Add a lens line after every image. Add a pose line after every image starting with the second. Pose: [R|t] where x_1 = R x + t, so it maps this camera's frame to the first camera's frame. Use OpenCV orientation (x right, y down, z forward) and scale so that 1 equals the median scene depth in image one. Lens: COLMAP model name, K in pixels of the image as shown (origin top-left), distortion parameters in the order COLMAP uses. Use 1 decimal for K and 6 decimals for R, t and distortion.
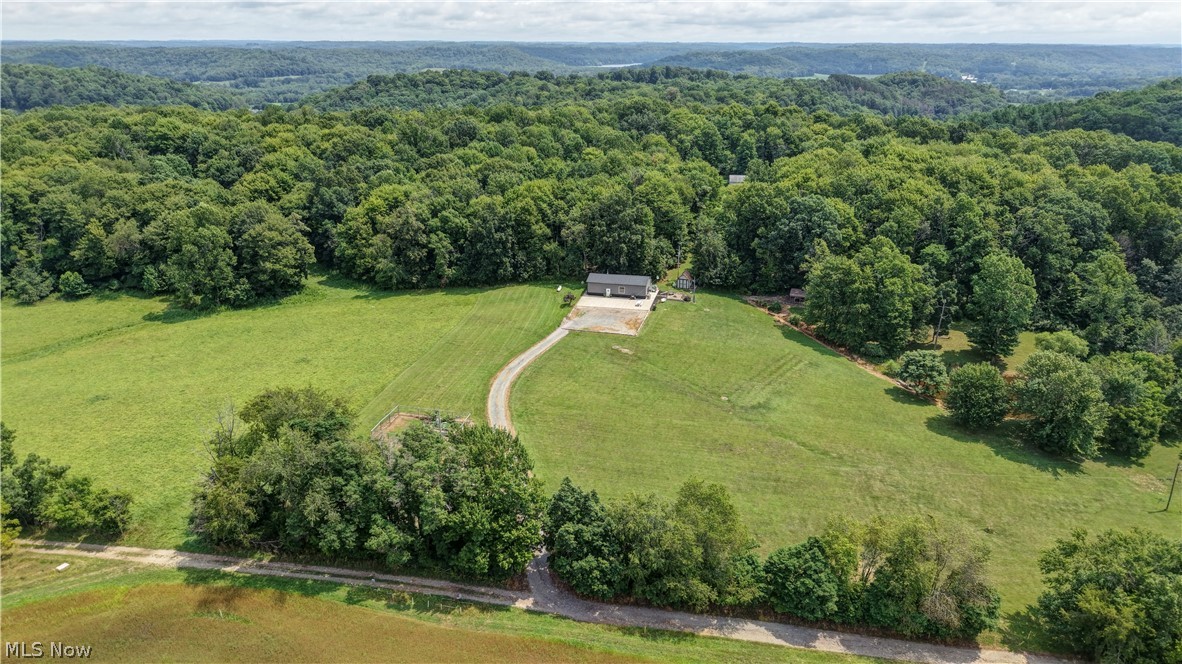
lens RADIAL K [[783.2, 0, 584.4], [0, 783.2, 332.2], [0, 0, 1]] dist [0.023134, -0.023569]
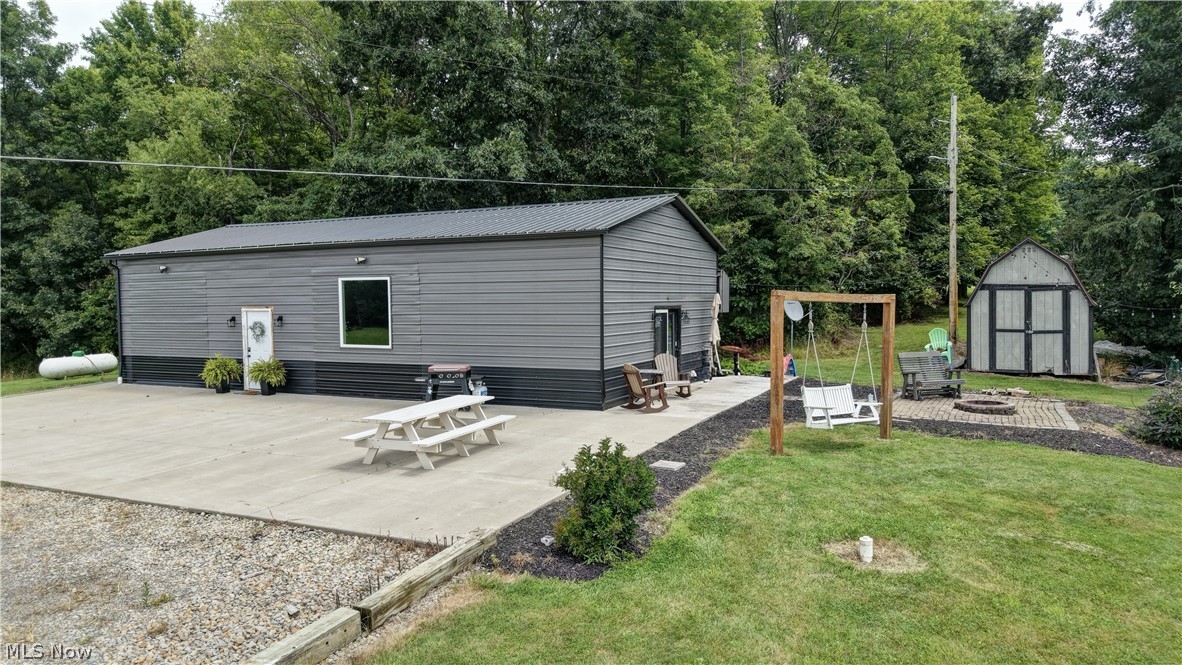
lens RADIAL K [[783.2, 0, 584.4], [0, 783.2, 332.7], [0, 0, 1]] dist [0.023134, -0.023569]
pose [[0.976033, -0.001716, -0.217616, 0.088825], [-0.064089, 0.953357, -0.294963, -0.024698], [0.207971, 0.301841, 0.930398, 0.875336]]
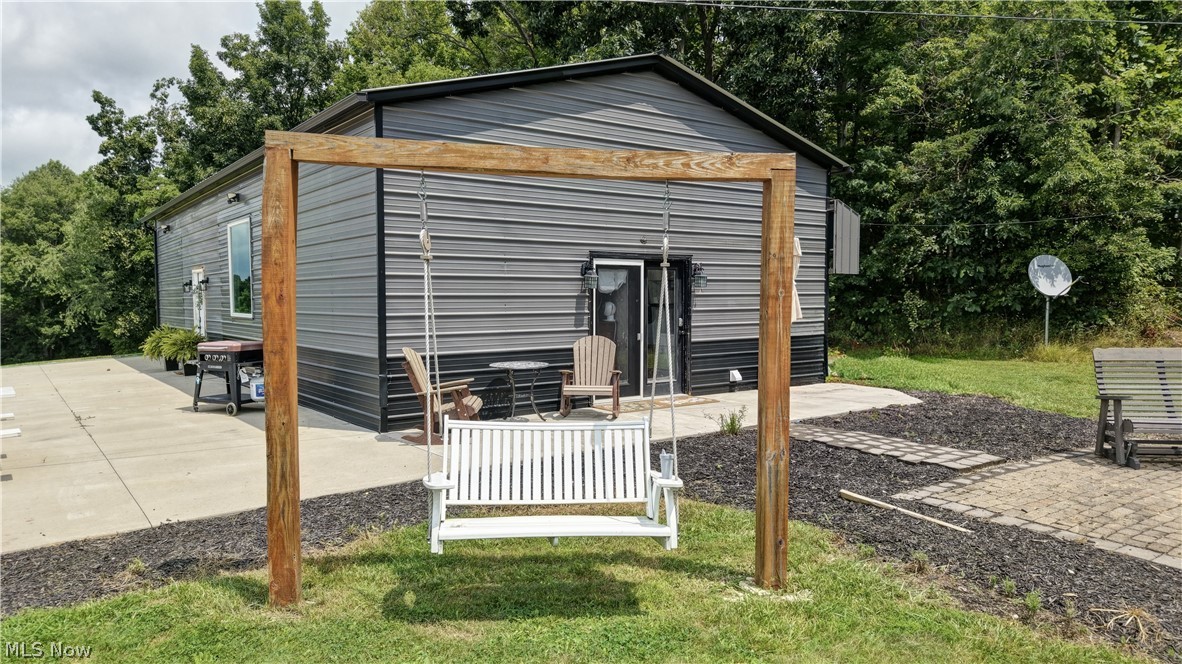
lens RADIAL K [[784.0, 0, 588.9], [0, 784.0, 346.3], [0, 0, 1]] dist [0.022089, -0.041149]
pose [[0.770503, 0.035241, -0.636462, 0.108999], [-0.211899, 0.955848, -0.203600, -0.038231], [0.601186, 0.291739, 0.743951, 0.922914]]
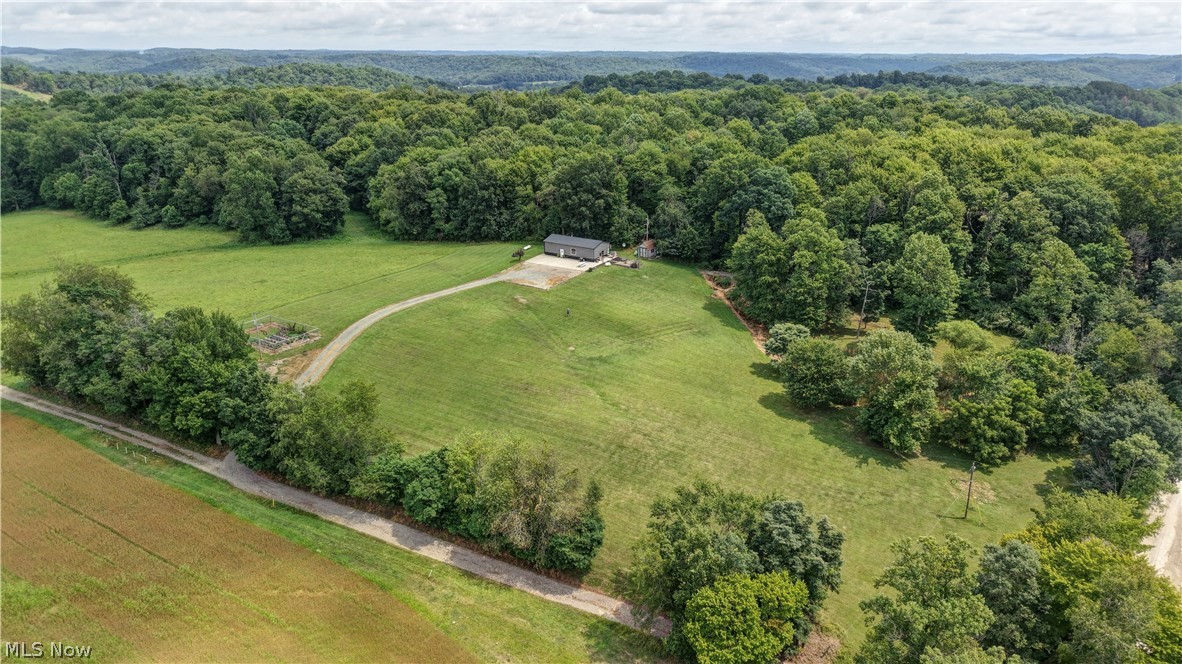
lens RADIAL K [[783.2, 0, 584.4], [0, 783.2, 332.2], [0, 0, 1]] dist [0.023134, -0.023569]
pose [[0.948995, 0.109447, -0.295685, 0.353952], [-0.113052, 0.993577, 0.004931, 0.041390], [0.294326, 0.028749, 0.955273, 0.037609]]
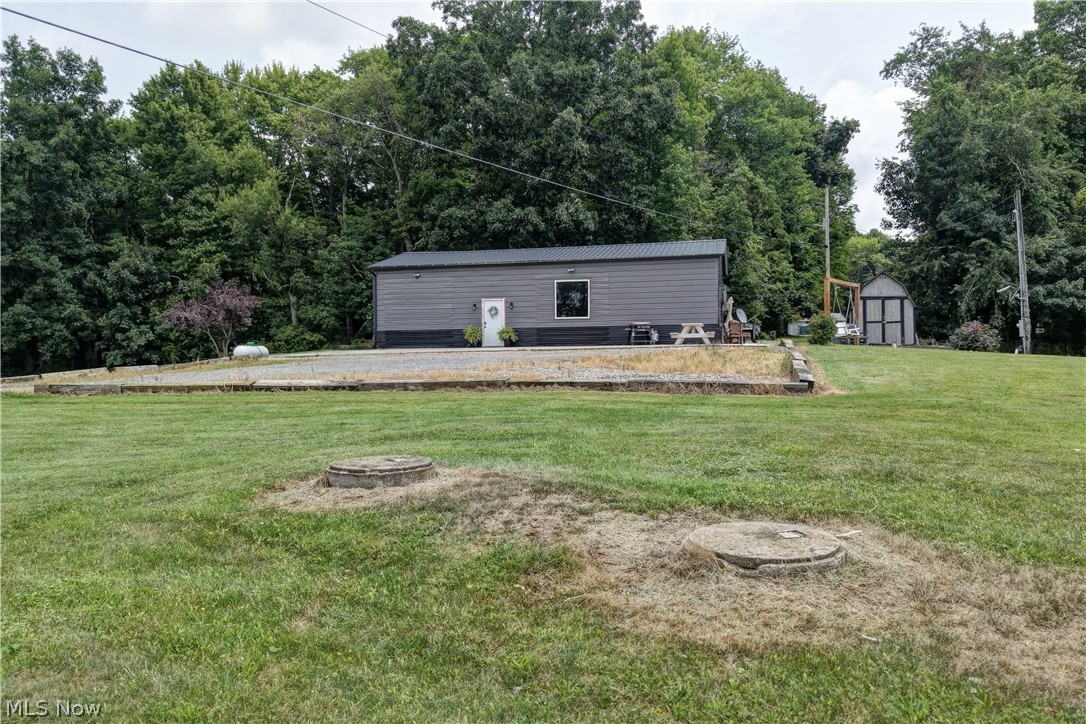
lens RADIAL K [[847.9, 0, 549.1], [0, 847.9, 362.7], [0, 0, 1]] dist [0.048046, -0.072663]
pose [[0.999667, -0.011587, 0.023051, 0.036300], [0.018796, 0.939117, -0.343082, 0.020355], [-0.017672, 0.343401, 0.939022, 0.793279]]
